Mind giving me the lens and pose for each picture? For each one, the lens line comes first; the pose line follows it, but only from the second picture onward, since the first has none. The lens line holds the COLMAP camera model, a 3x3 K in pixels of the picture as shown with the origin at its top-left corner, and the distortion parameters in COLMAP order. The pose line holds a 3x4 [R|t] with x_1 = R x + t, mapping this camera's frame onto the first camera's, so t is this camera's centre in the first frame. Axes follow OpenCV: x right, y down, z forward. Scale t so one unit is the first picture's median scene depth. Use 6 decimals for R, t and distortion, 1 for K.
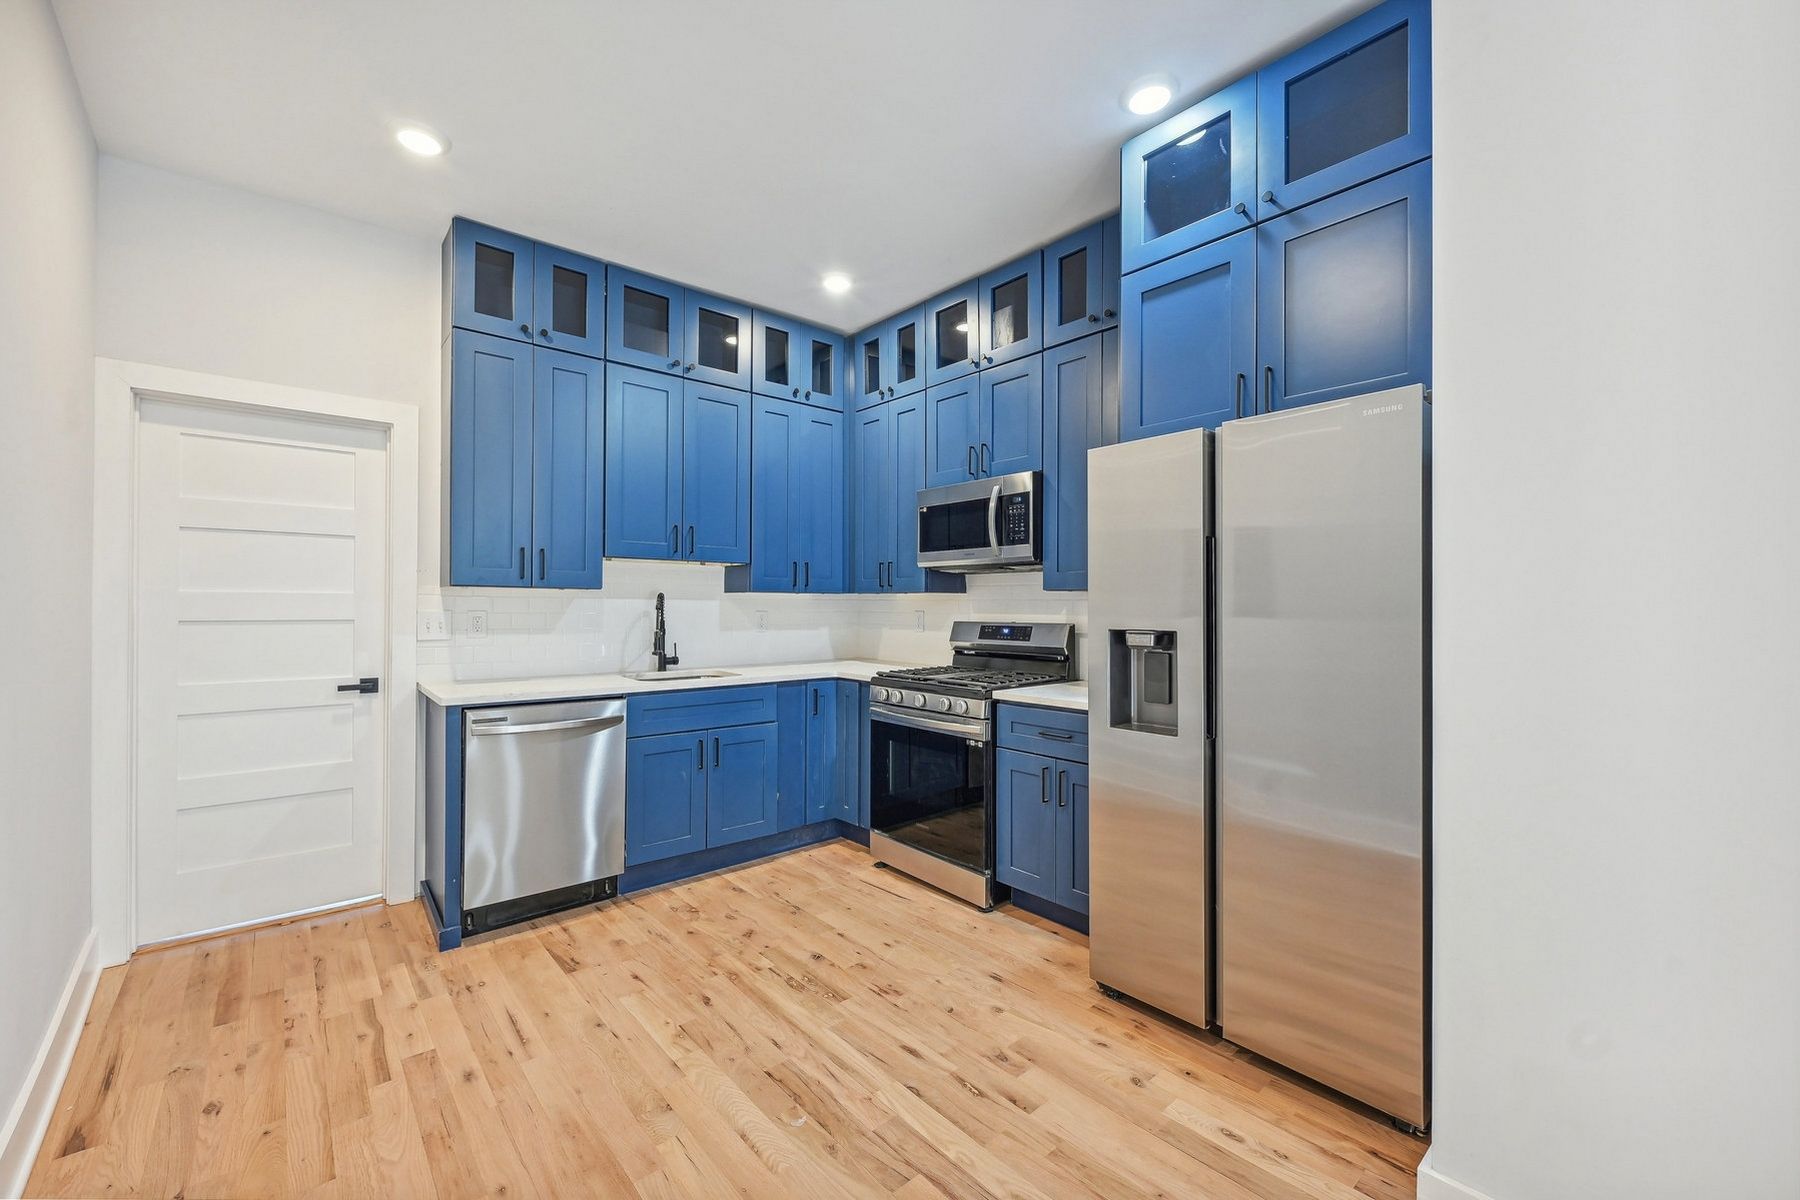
lens RADIAL K [[719.9, 0, 898.0], [0, 719.9, 603.4], [0, 0, 1]] dist [-0.000591, -0.000148]
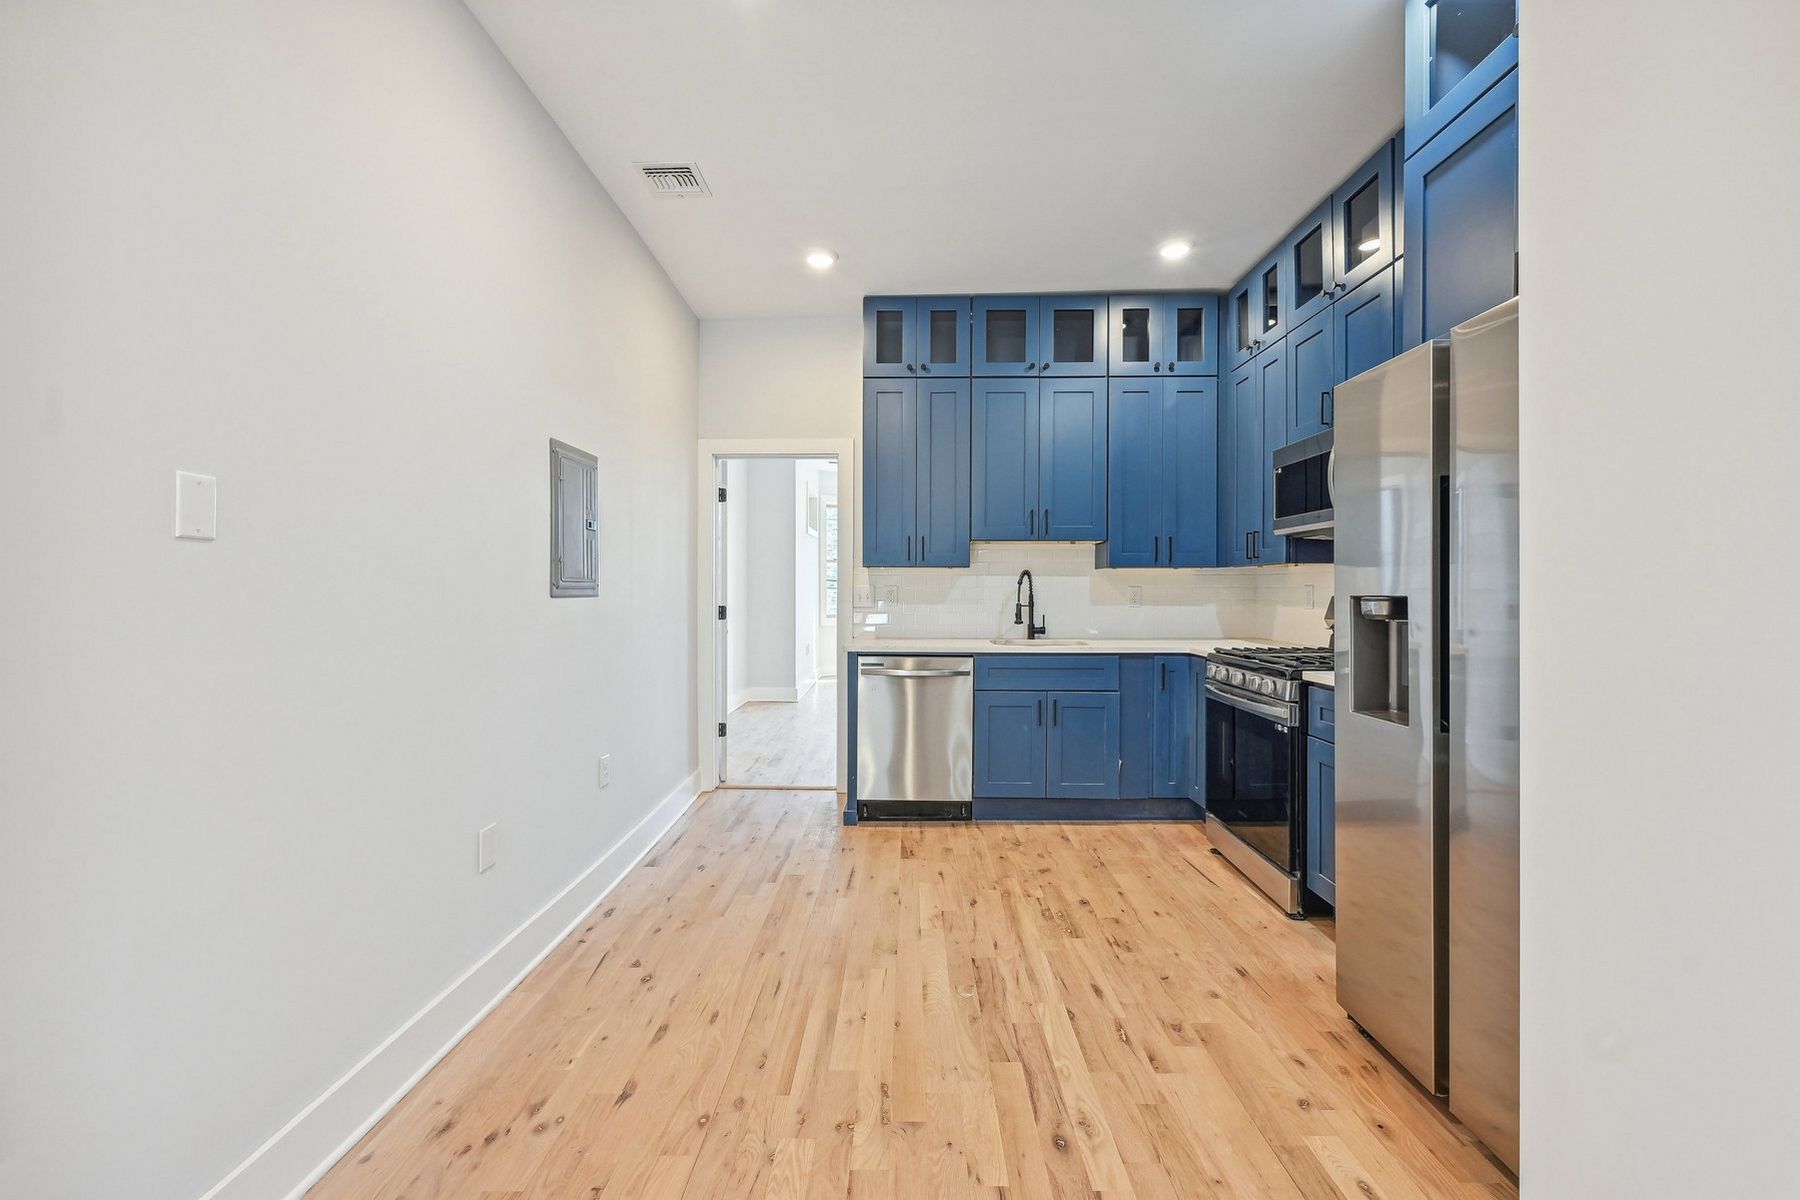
lens RADIAL K [[732.4, 0, 896.3], [0, 732.4, 595.4], [0, 0, 1]] dist [-0.000798, -0.000108]
pose [[0.743740, 0.001330, -0.668467, 0.359273], [0.004314, 0.999968, 0.006790, 0.020655], [0.668455, -0.007934, 0.743711, 0.001422]]
